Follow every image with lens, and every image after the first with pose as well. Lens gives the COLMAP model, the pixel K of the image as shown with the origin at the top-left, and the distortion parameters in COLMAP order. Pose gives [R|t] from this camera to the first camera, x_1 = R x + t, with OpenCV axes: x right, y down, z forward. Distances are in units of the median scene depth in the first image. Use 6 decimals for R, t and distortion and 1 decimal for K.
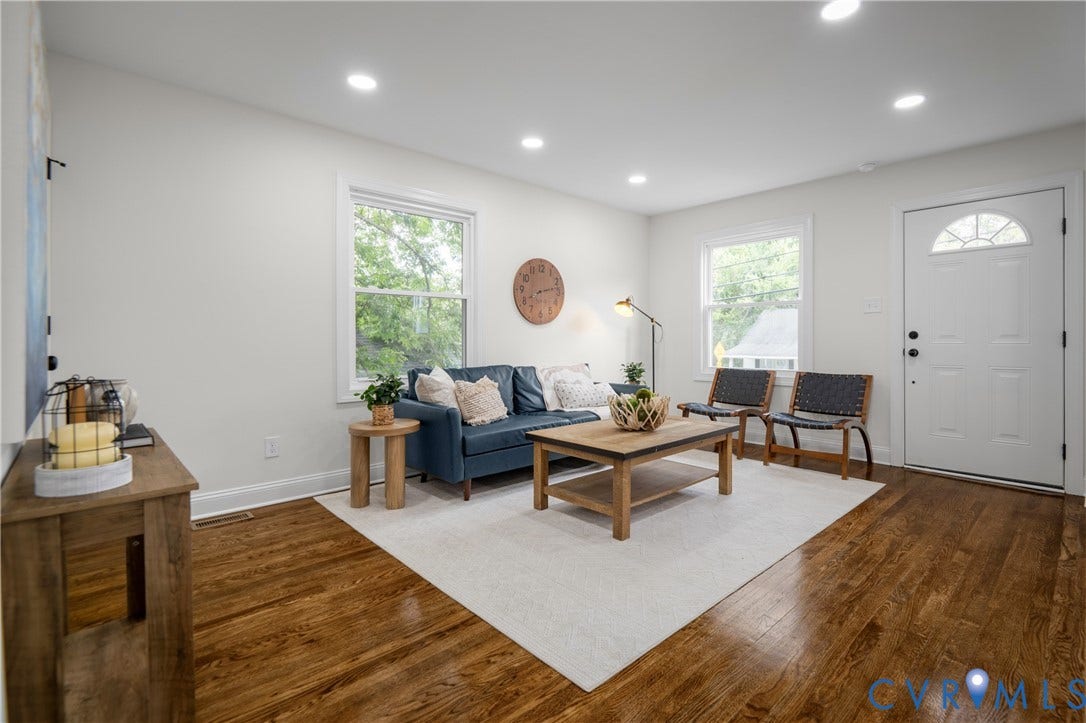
lens RADIAL K [[506.5, 0, 558.6], [0, 506.5, 339.4], [0, 0, 1]] dist [0.003194, -0.008208]
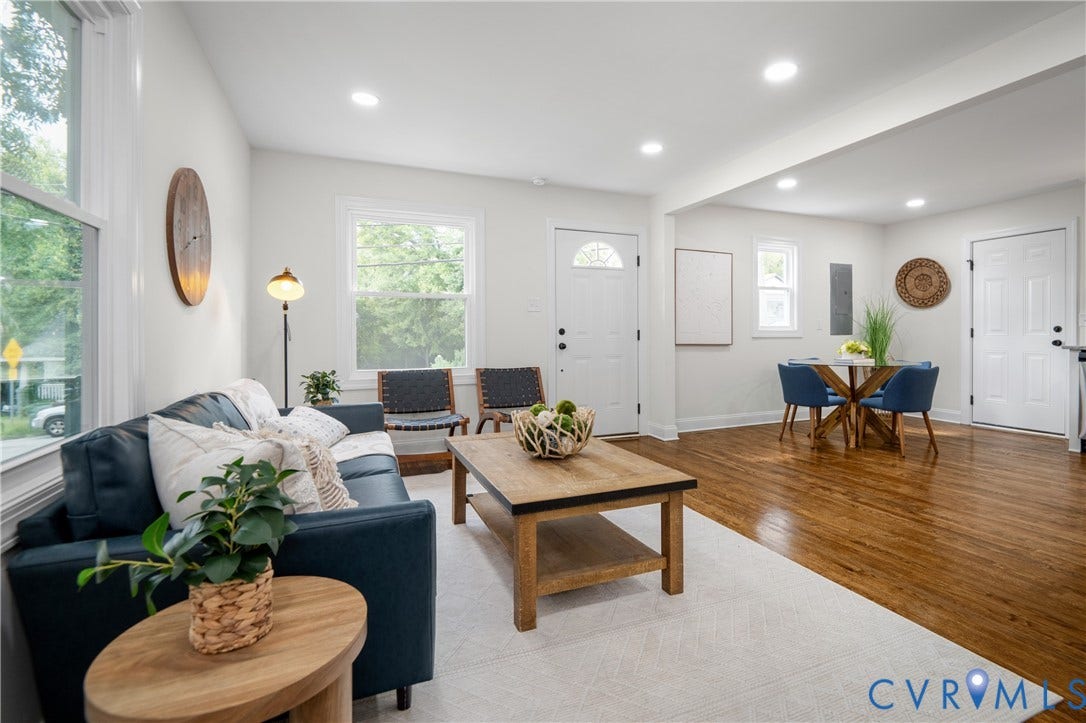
lens RADIAL K [[506.5, 0, 558.6], [0, 506.5, 339.4], [0, 0, 1]] dist [0.003194, -0.008208]
pose [[0.344522, -0.009454, 0.938731, -0.456148], [-0.000856, 0.999946, 0.010385, -0.002794], [-0.938778, -0.004381, 0.344495, 0.613165]]
